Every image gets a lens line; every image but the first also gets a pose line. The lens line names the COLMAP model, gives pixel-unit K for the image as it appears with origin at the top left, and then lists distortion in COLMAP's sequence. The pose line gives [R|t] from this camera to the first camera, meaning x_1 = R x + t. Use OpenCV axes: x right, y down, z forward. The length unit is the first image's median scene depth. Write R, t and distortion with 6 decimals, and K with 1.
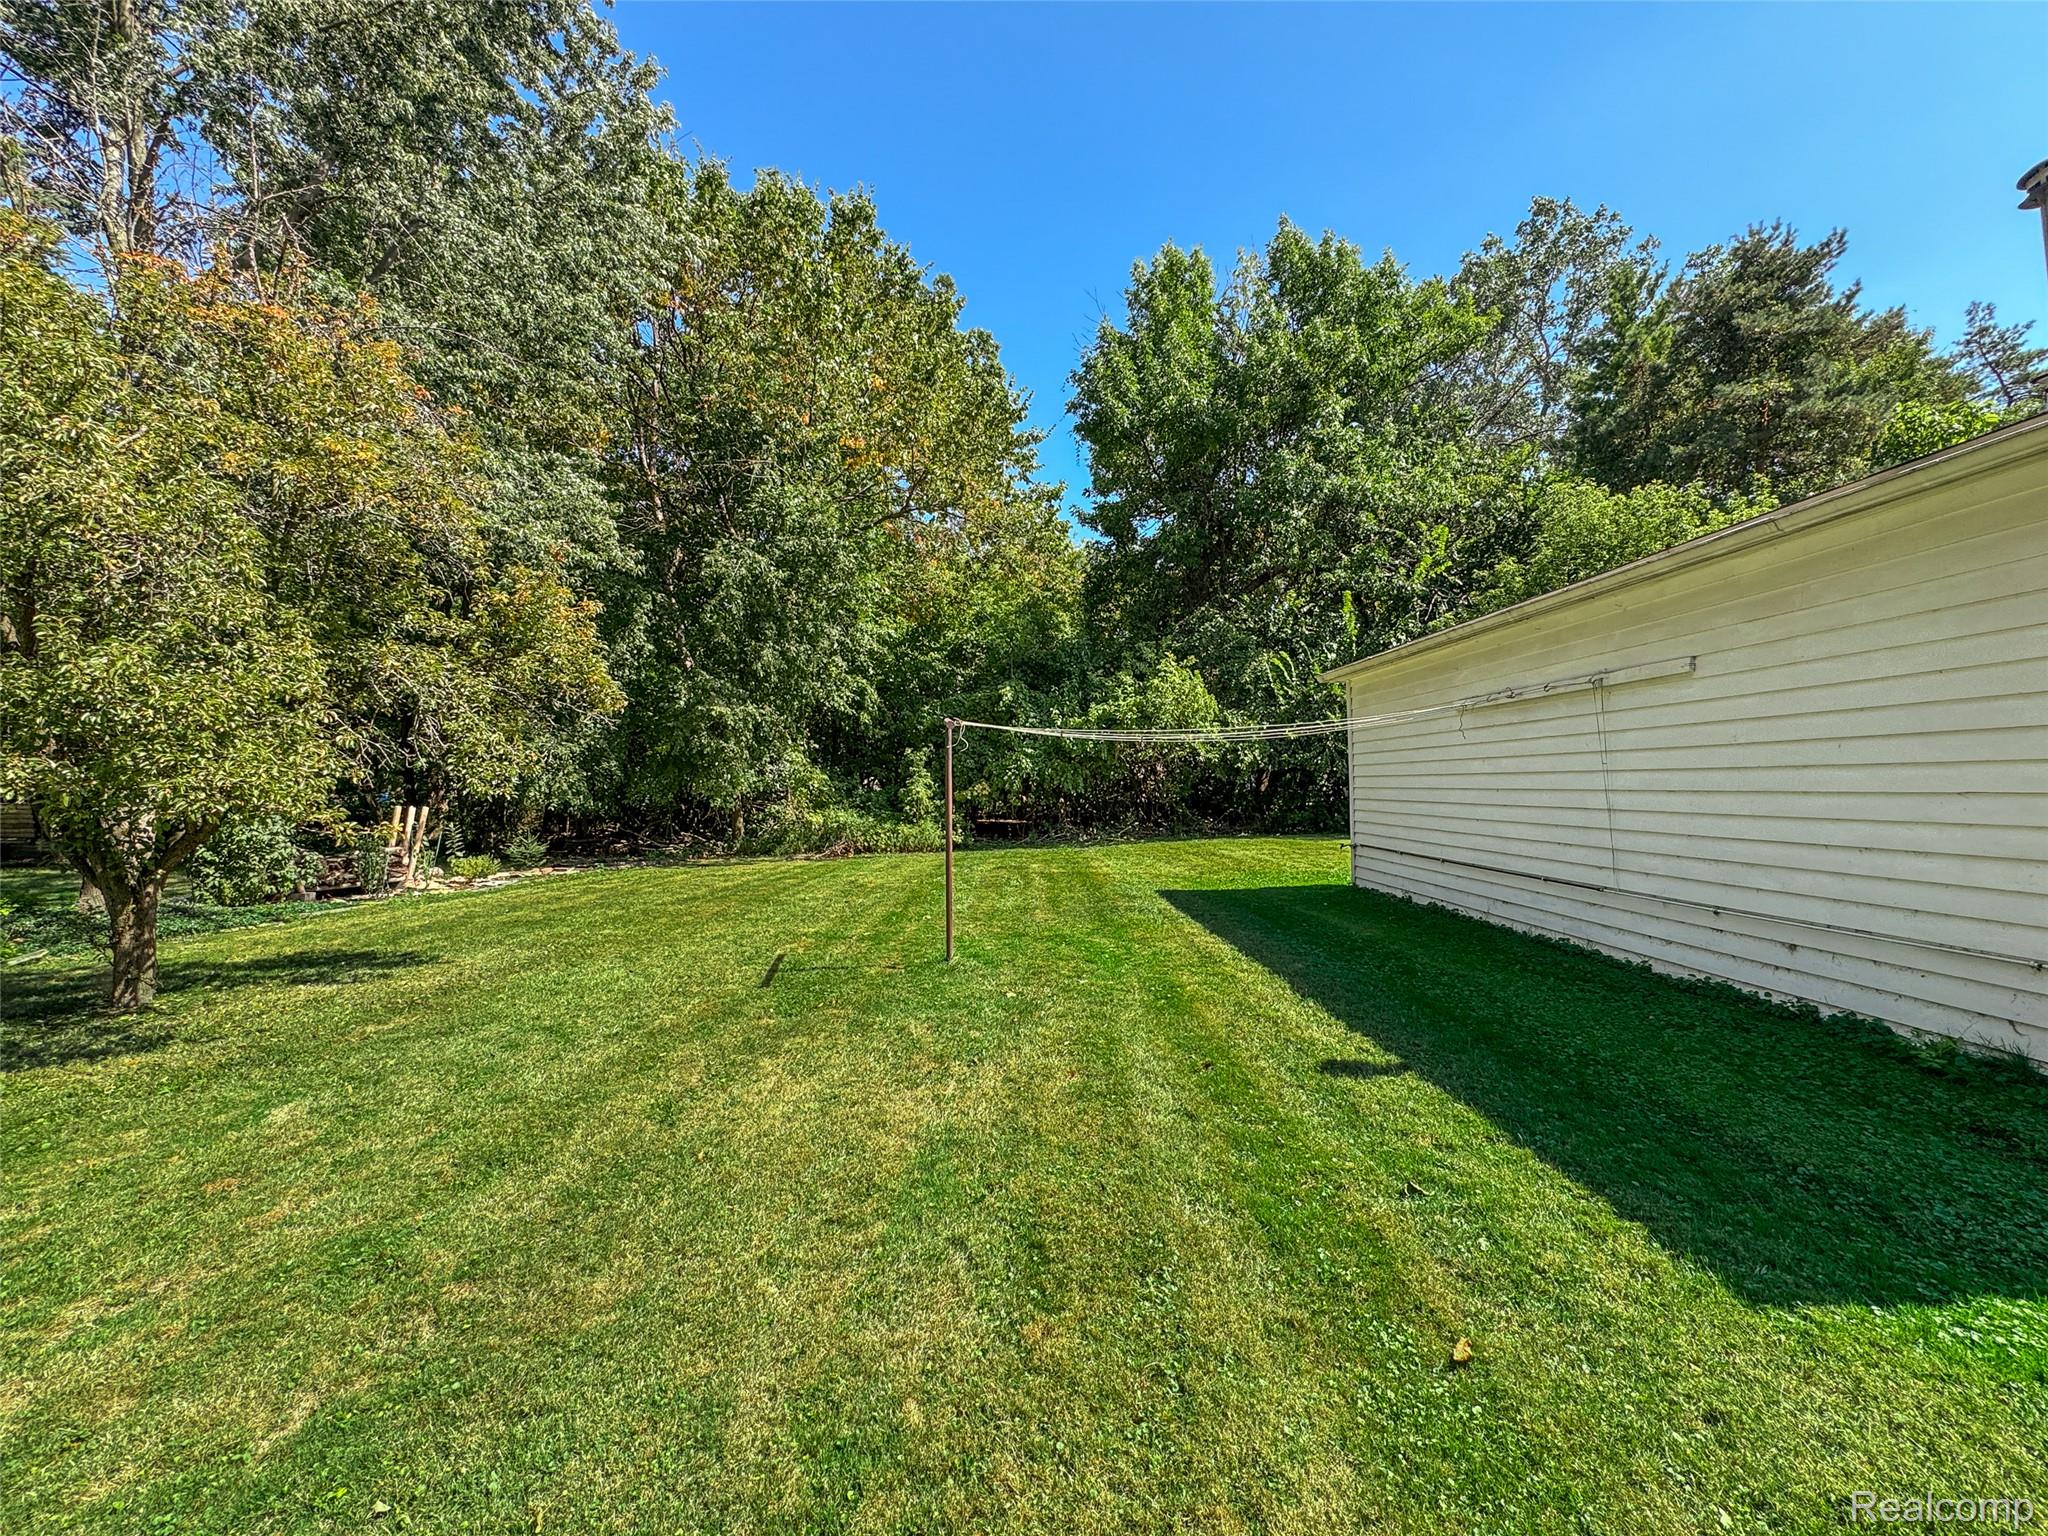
lens RADIAL K [[814.8, 0, 1024.0], [0, 814.8, 768.0], [0, 0, 1]] dist [0.018568, -0.000152]
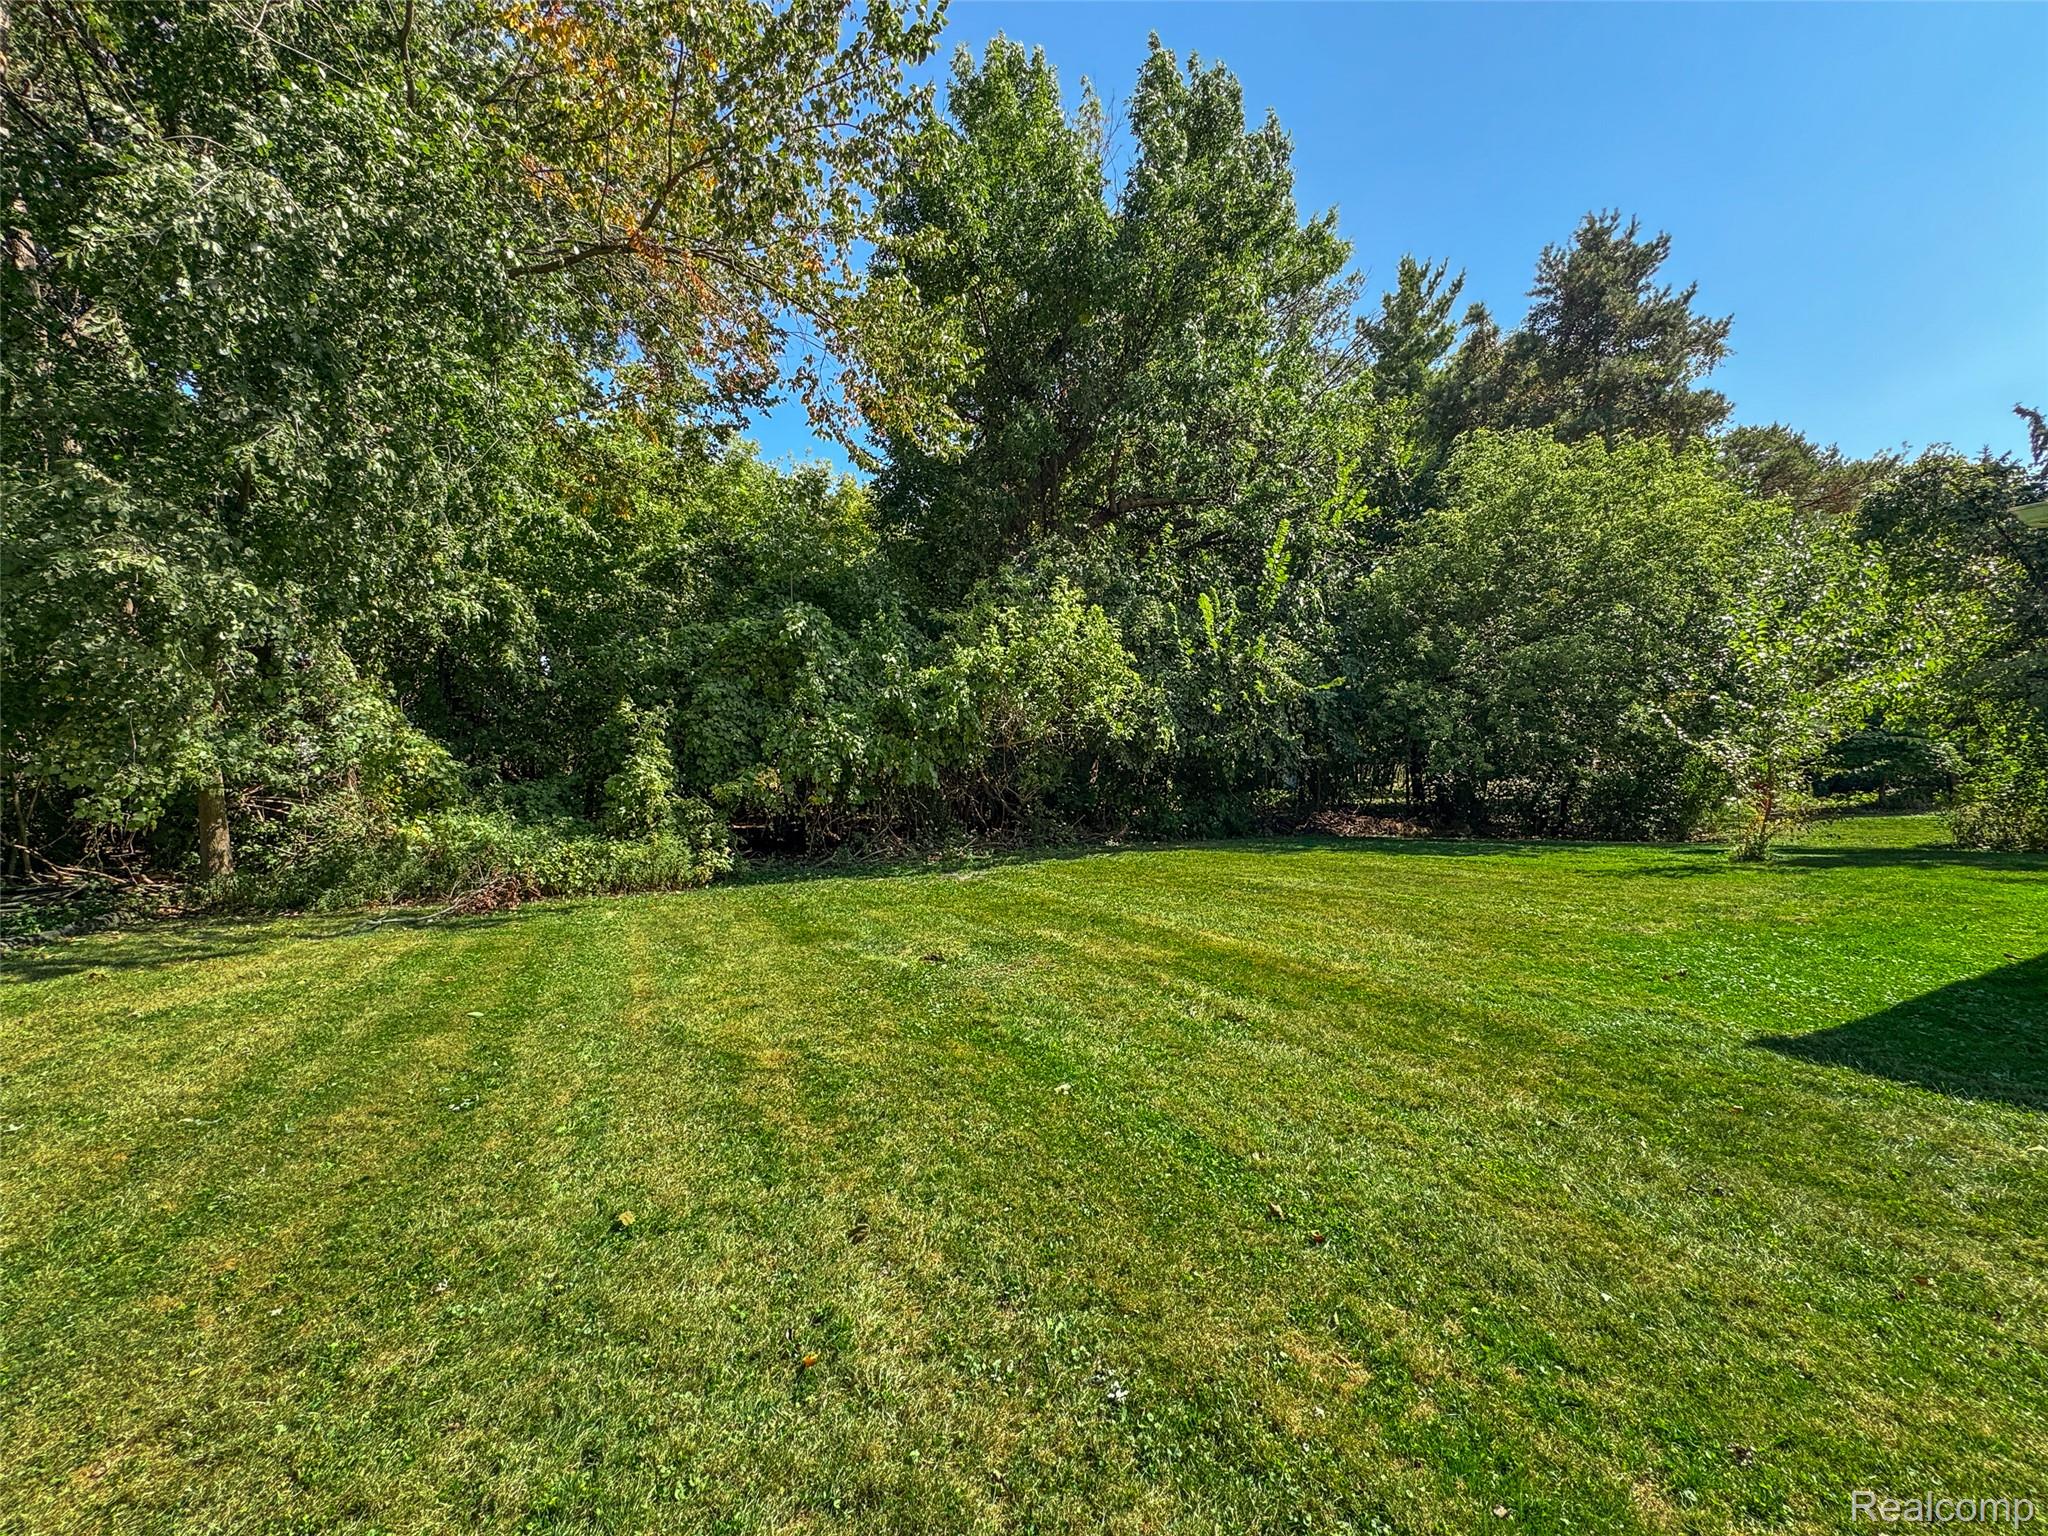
lens RADIAL K [[814.8, 0, 1024.0], [0, 814.8, 768.0], [0, 0, 1]] dist [0.018568, -0.000152]
pose [[0.905463, 0.015209, 0.424152, -0.133168], [-0.021633, 0.999713, 0.010332, 0.007897], [-0.423873, -0.018531, 0.905532, 0.374959]]
